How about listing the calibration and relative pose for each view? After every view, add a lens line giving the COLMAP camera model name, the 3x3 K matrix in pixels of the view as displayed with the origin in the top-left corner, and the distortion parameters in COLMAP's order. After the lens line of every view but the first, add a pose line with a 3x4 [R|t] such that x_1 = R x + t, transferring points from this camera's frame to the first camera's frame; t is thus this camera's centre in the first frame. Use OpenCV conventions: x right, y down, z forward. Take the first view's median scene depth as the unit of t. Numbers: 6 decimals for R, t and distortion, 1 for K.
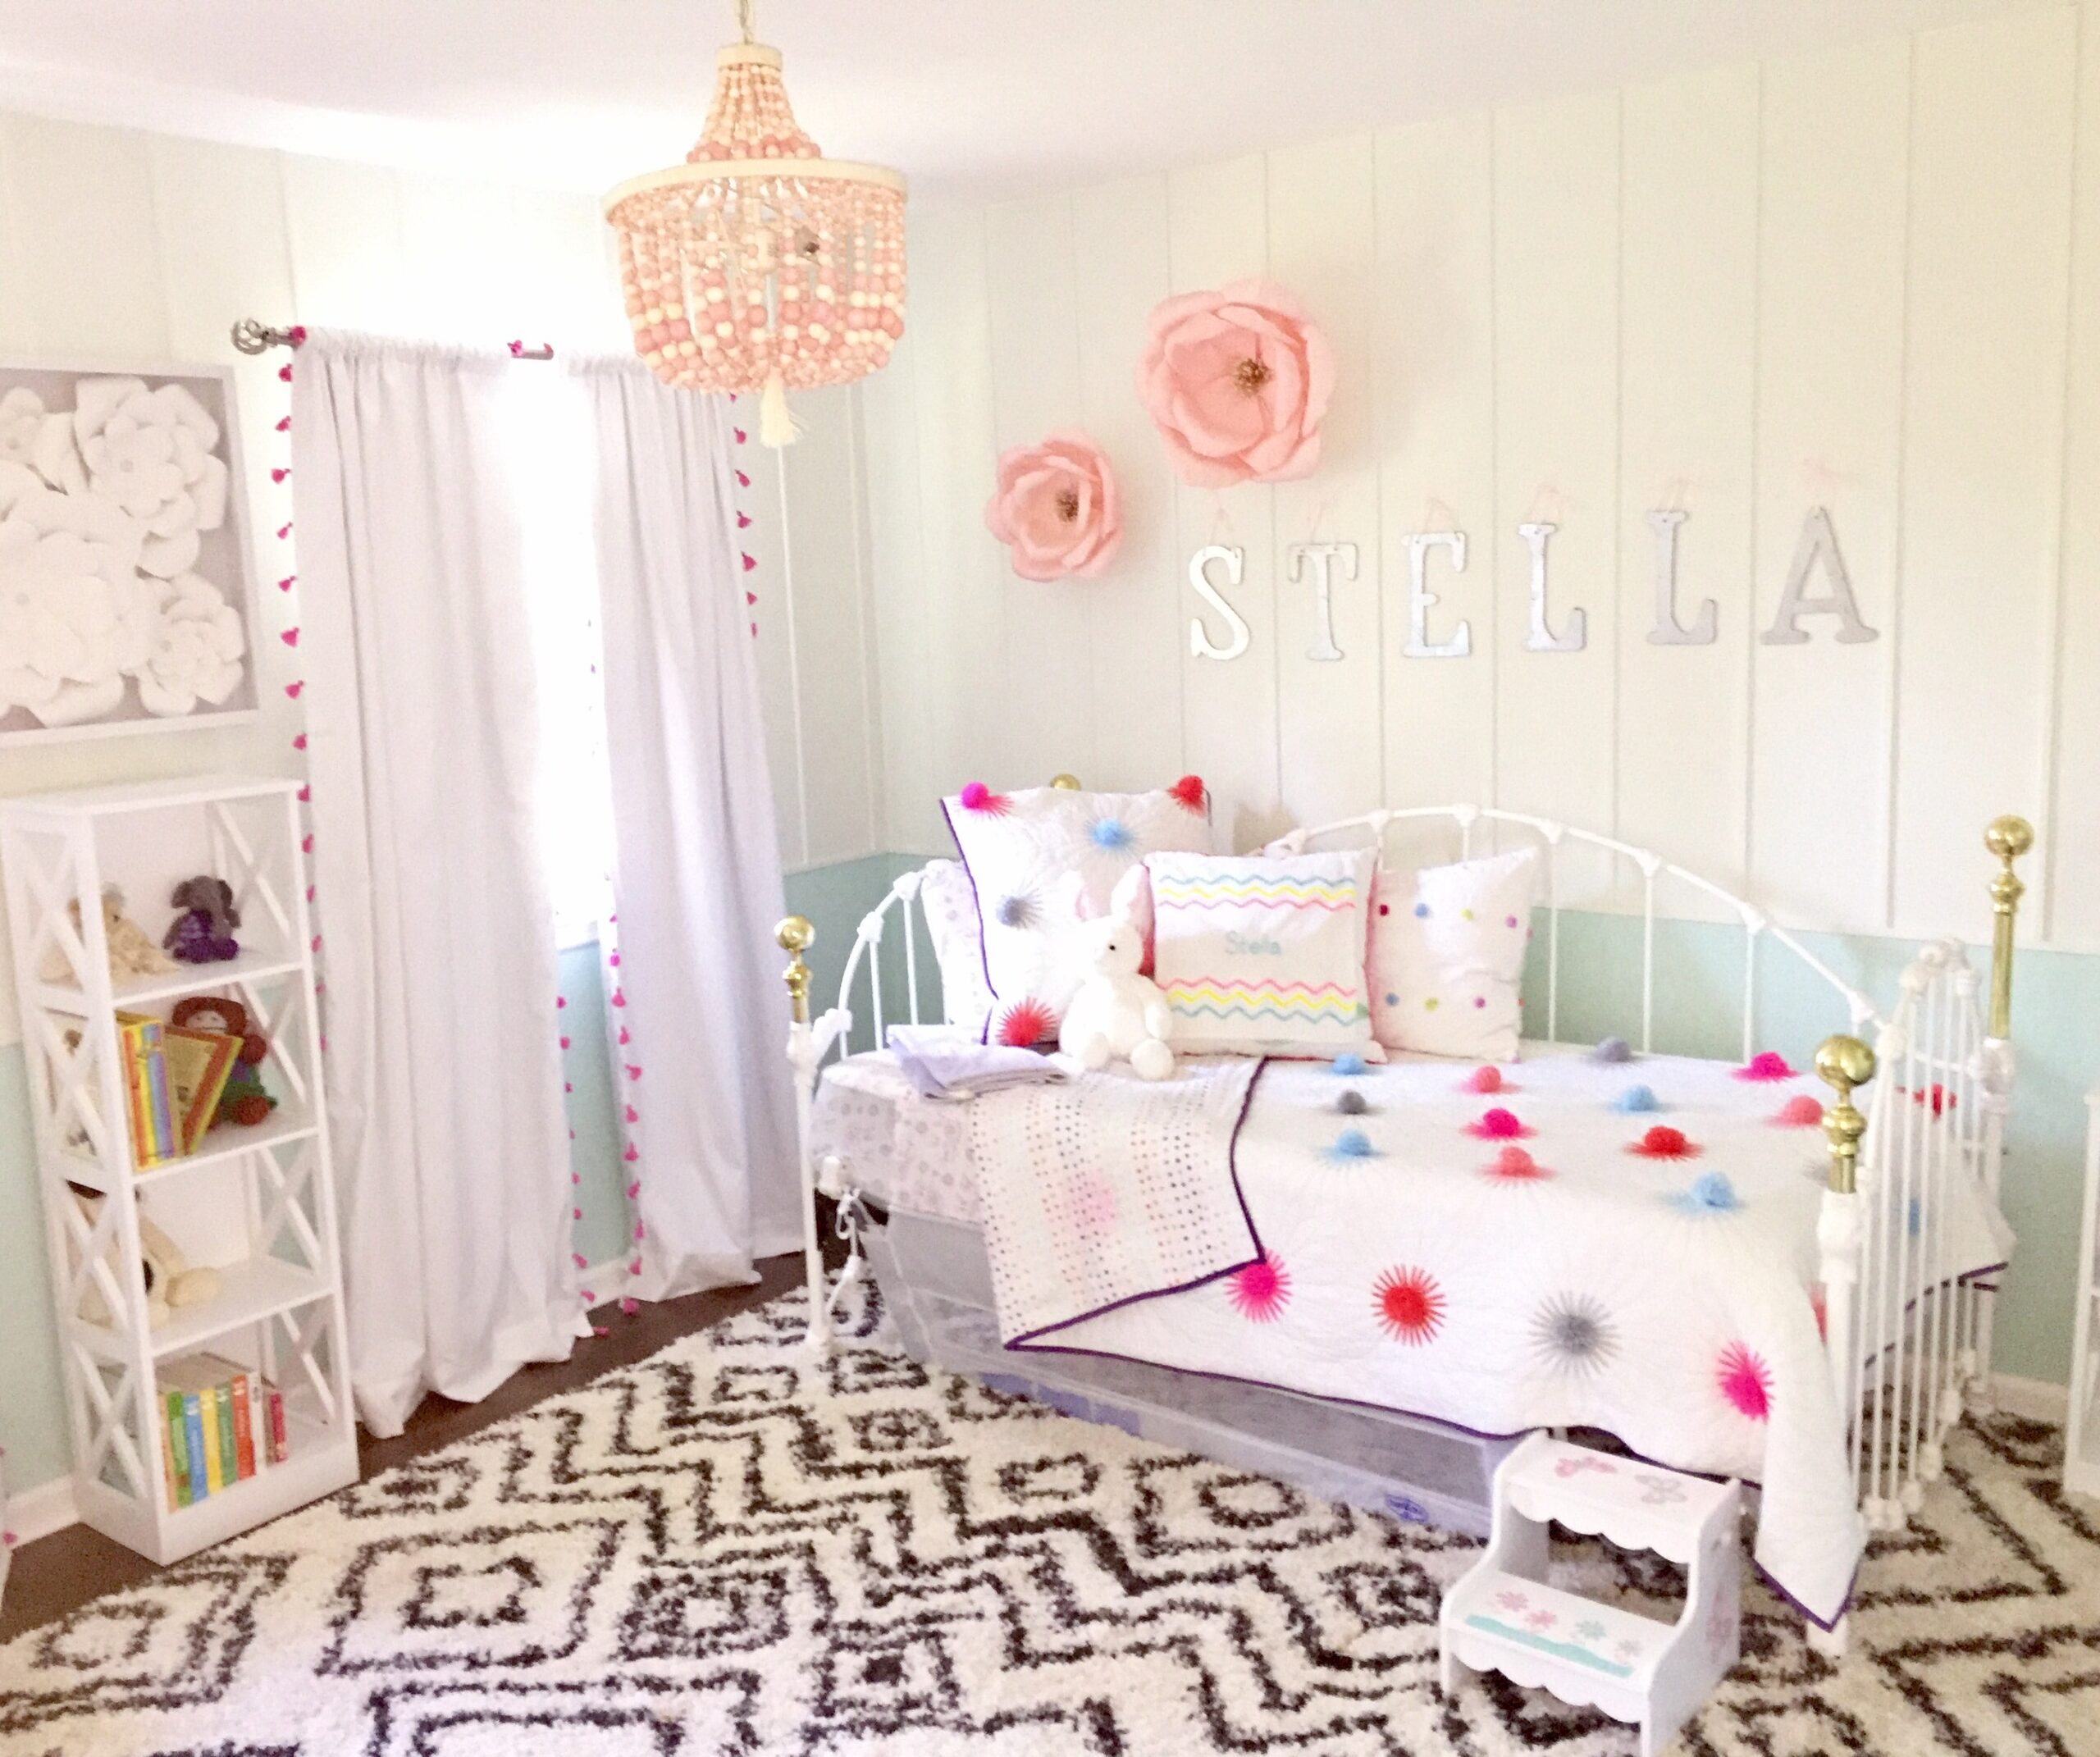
lens RADIAL K [[1914.6, 0, 1008.8], [0, 1914.6, 891.4], [0, 0, 1]] dist [-0.045612, 0.003367]
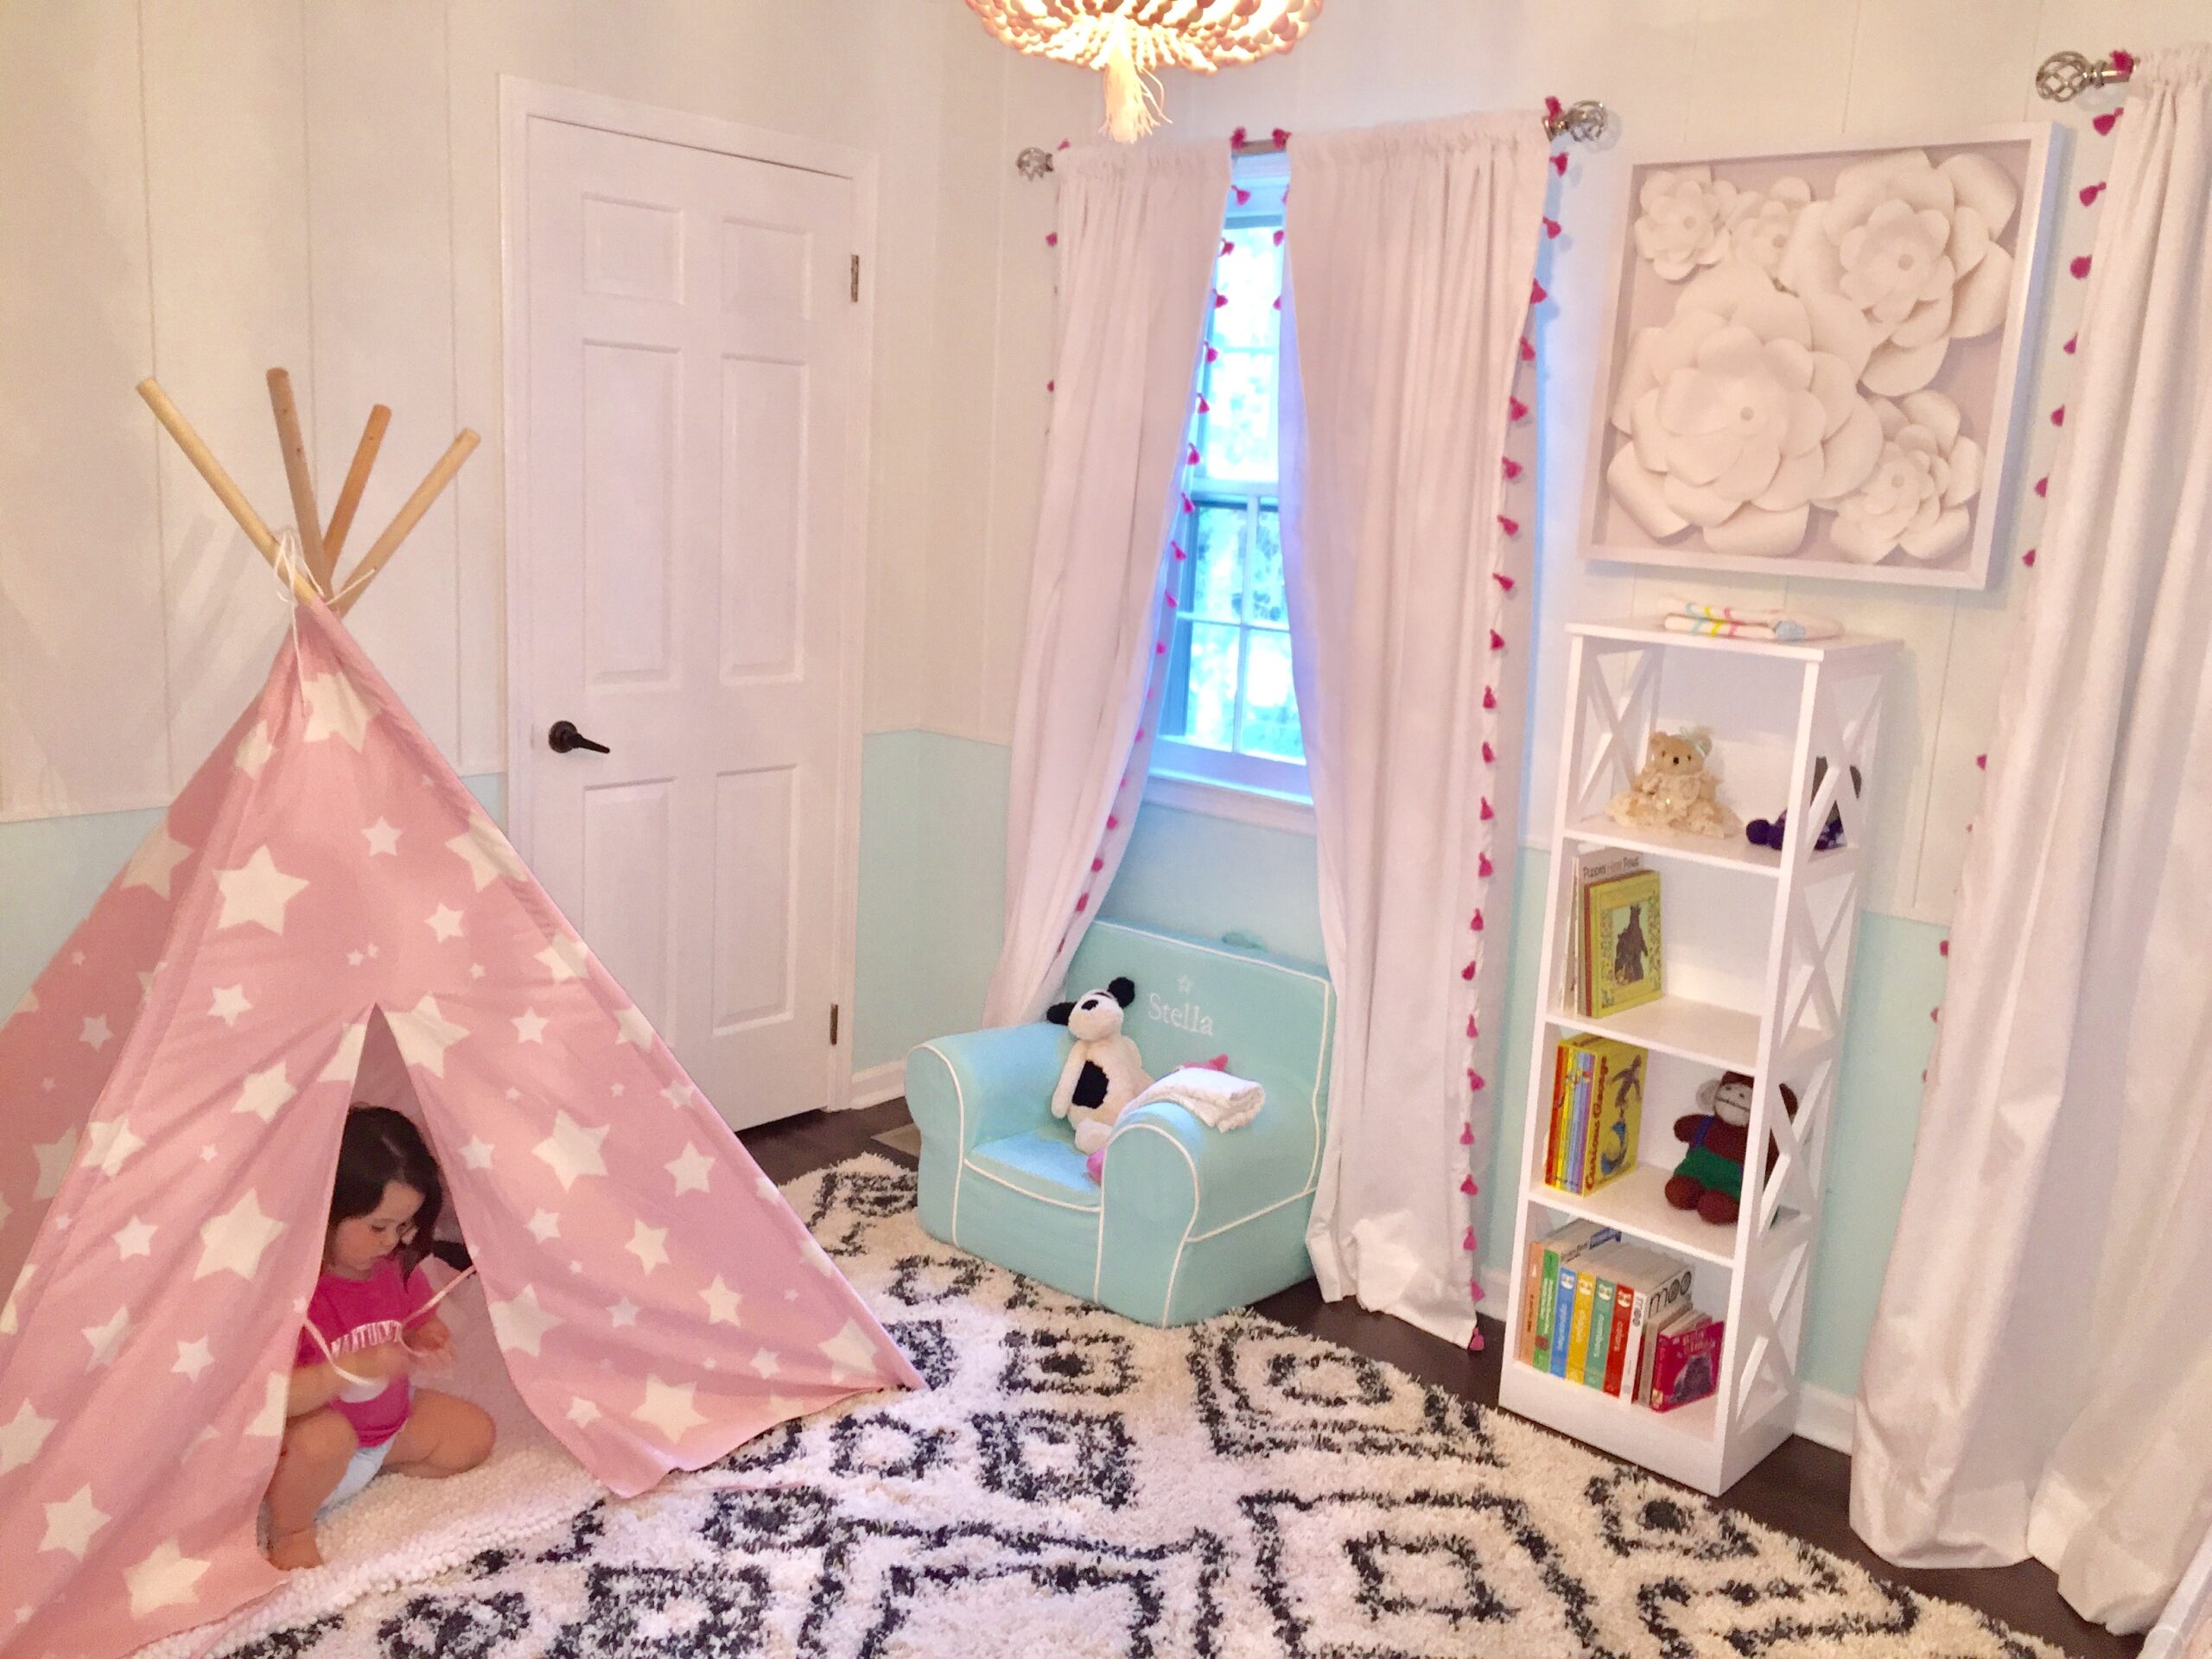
lens RADIAL K [[1853.8, 0, 1160.9], [0, 1853.8, 824.9], [0, 0, 1]] dist [0.005942, -0.004401]
pose [[-0.061217, 0.219103, -0.973779, 0.411952], [-0.214586, 0.949907, 0.227222, -0.103119], [0.974785, 0.222869, -0.011134, 0.740011]]
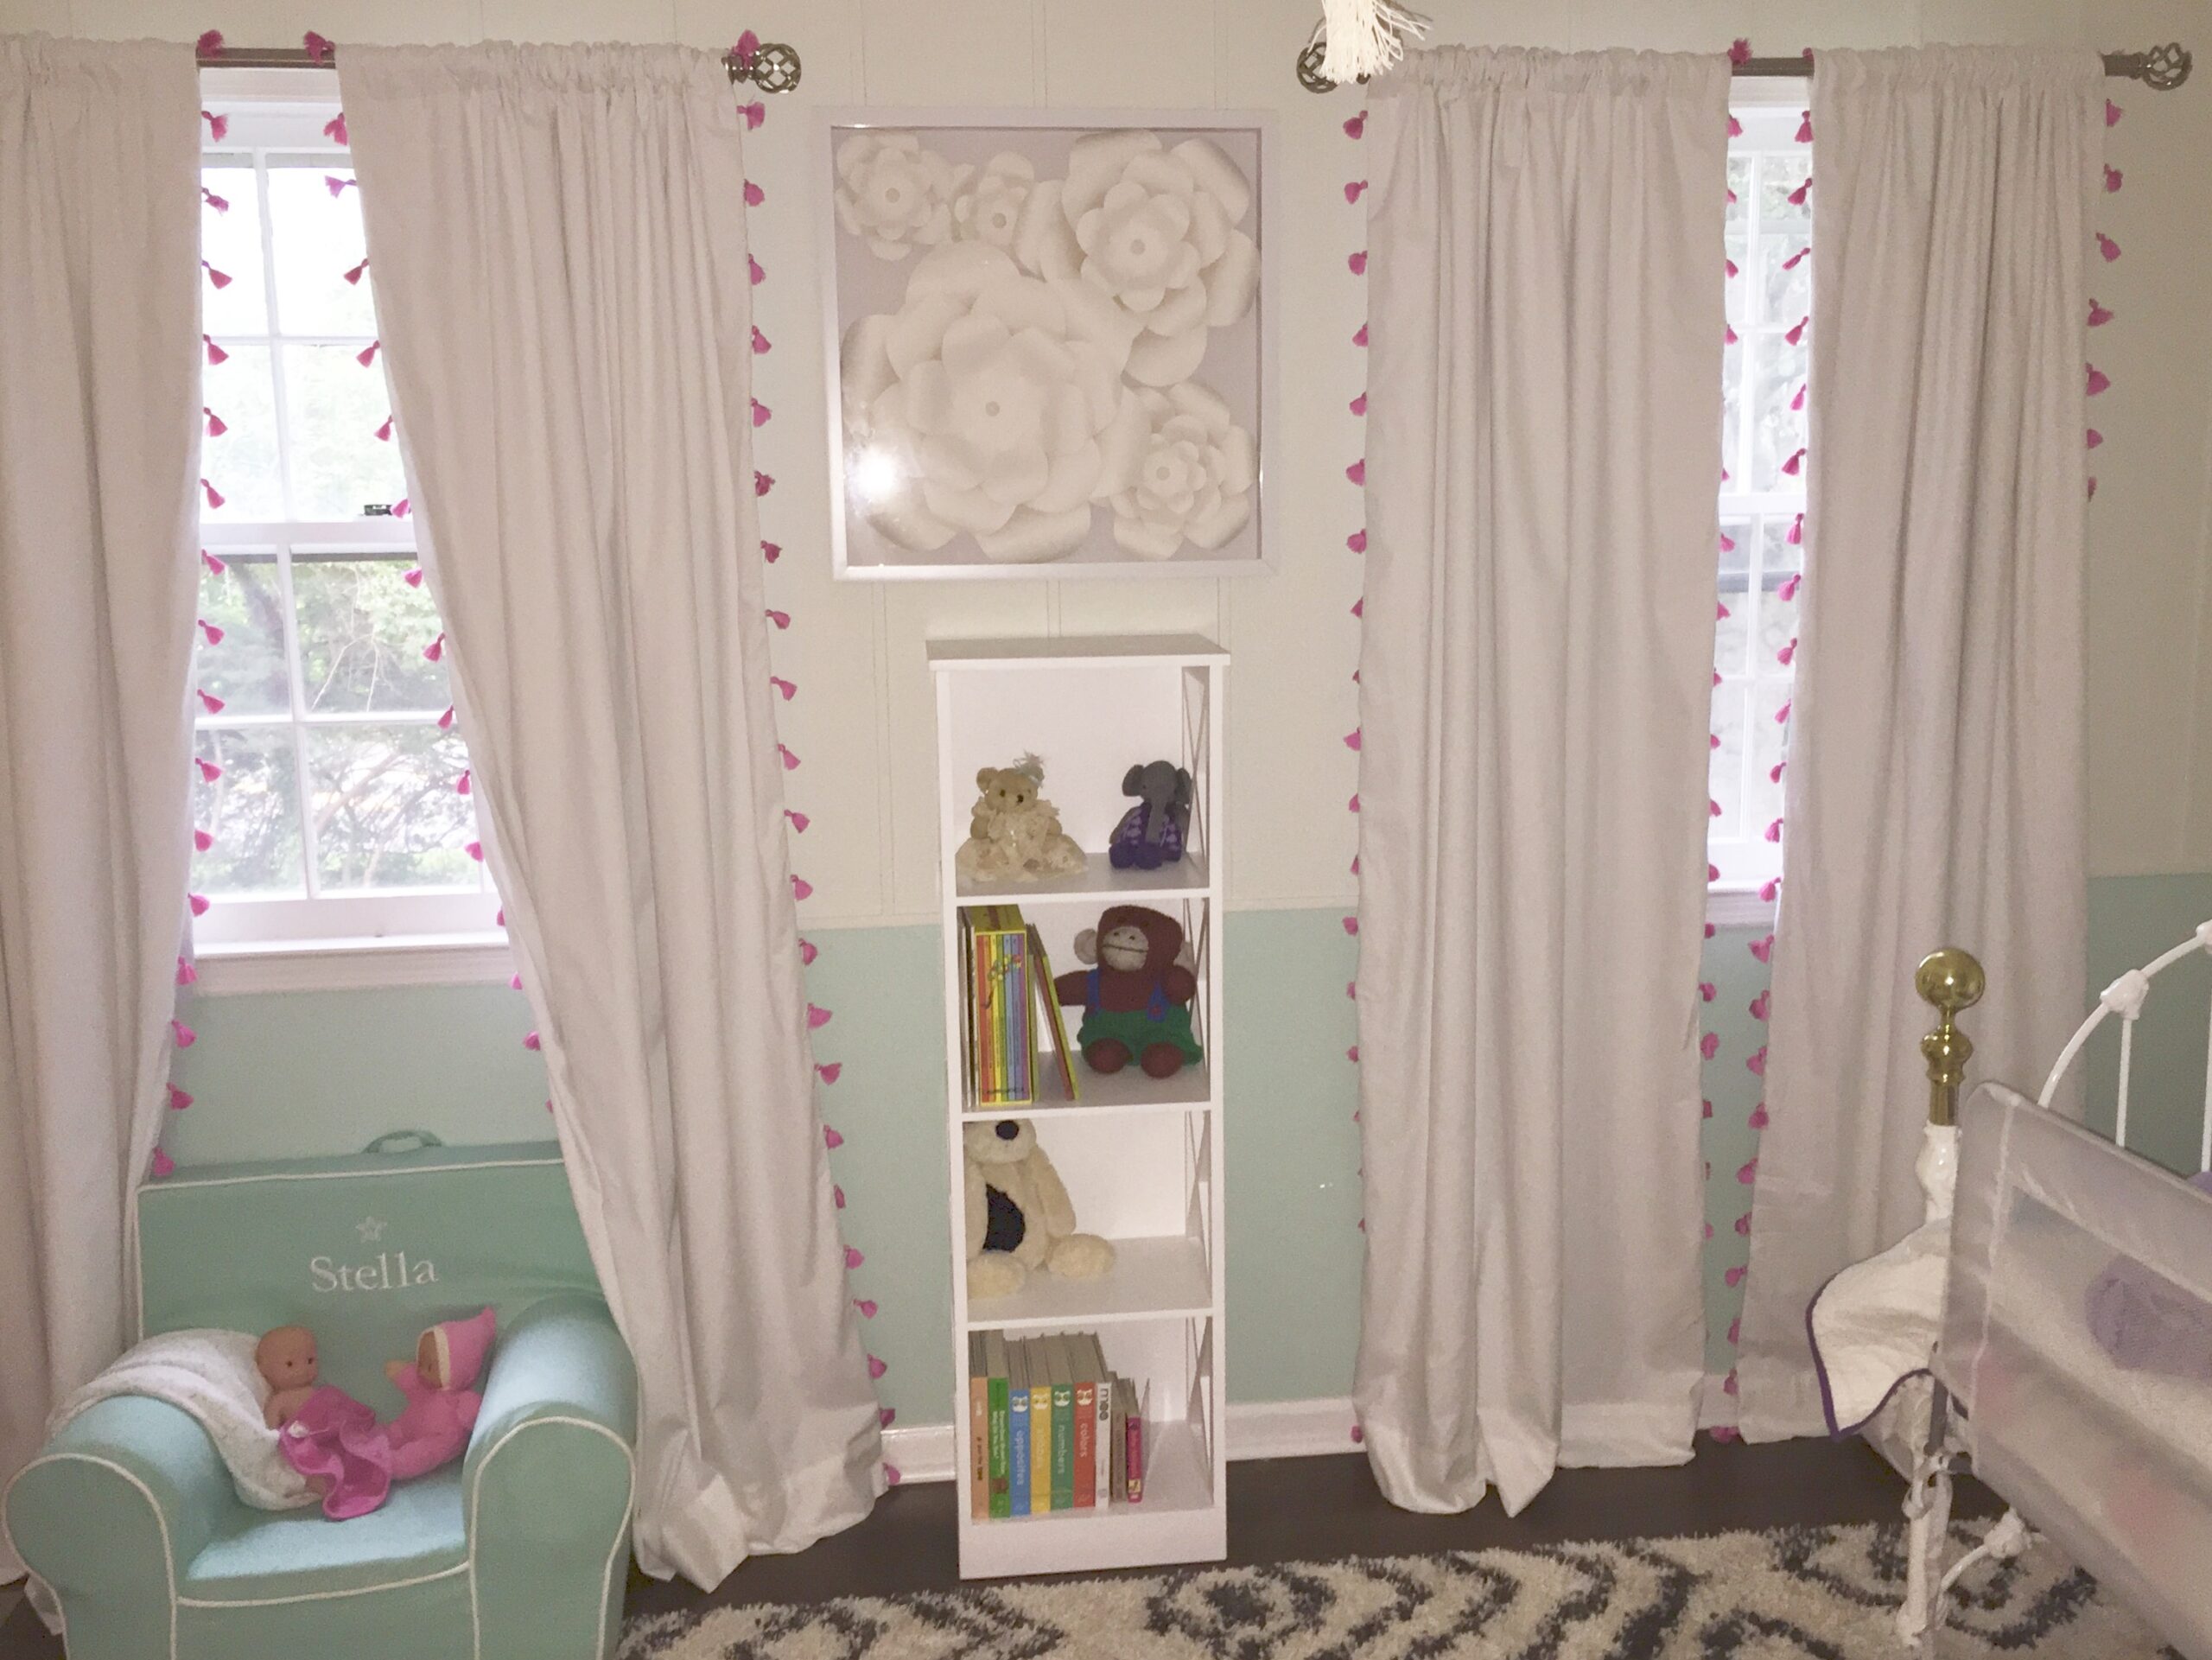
lens RADIAL K [[1969.6, 0, 1106.0], [0, 1969.6, 830.0], [0, 0, 1]] dist [0.001194, -0.003457]
pose [[0.691063, 0.145921, -0.707912, 0.157333], [-0.131783, 0.988430, 0.075098, -0.040135], [0.710679, 0.041393, 0.702297, 0.408354]]
